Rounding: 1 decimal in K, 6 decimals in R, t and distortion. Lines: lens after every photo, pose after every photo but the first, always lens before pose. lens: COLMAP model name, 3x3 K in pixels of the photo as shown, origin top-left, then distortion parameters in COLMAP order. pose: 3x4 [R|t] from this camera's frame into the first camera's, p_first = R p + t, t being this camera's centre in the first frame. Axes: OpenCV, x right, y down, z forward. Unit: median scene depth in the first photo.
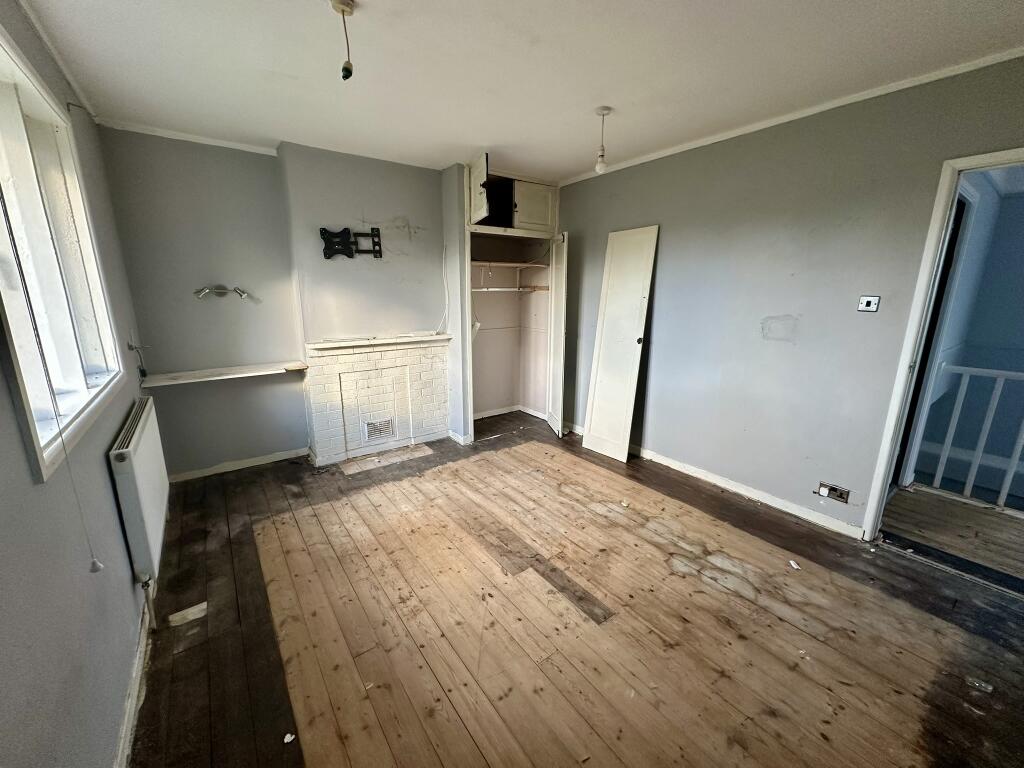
lens RADIAL K [[407.0, 0, 510.9], [0, 407.0, 384.3], [0, 0, 1]] dist [-0.002551, 0.000129]
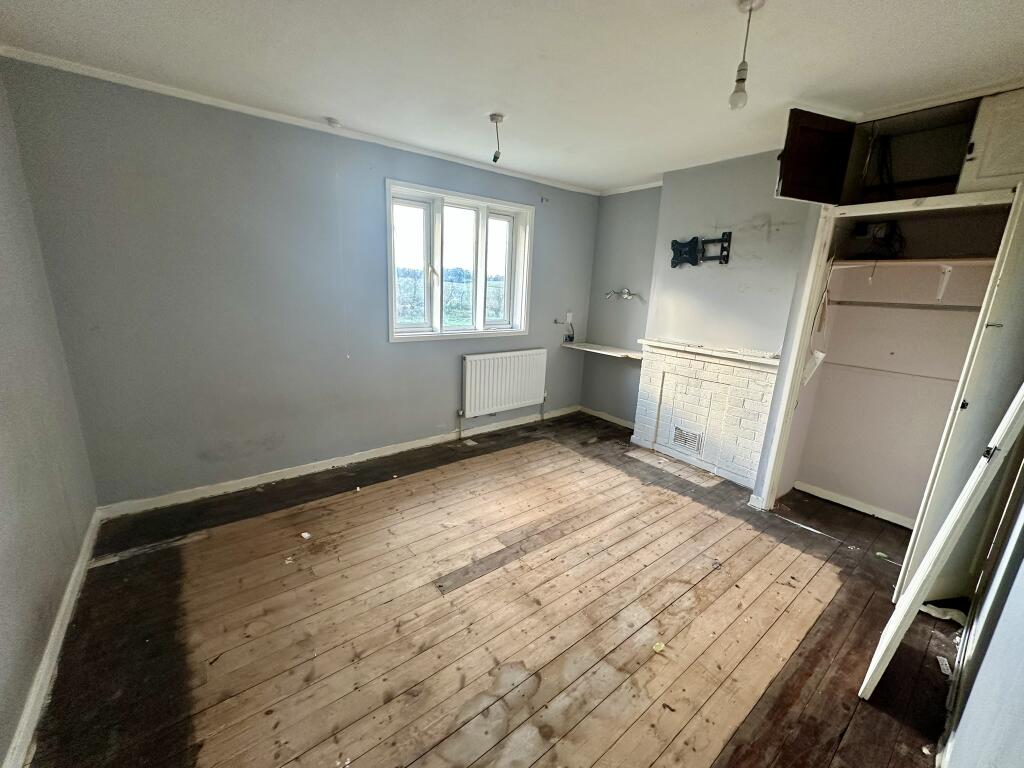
lens RADIAL K [[405.4, 0, 509.3], [0, 405.4, 384.4], [0, 0, 1]] dist [-0.000836, -0.000086]
pose [[0.021501, 0.239462, -0.970668, 0.695300], [-0.265442, 0.937414, 0.225379, -0.141682], [0.963887, 0.252810, 0.083719, 0.563667]]
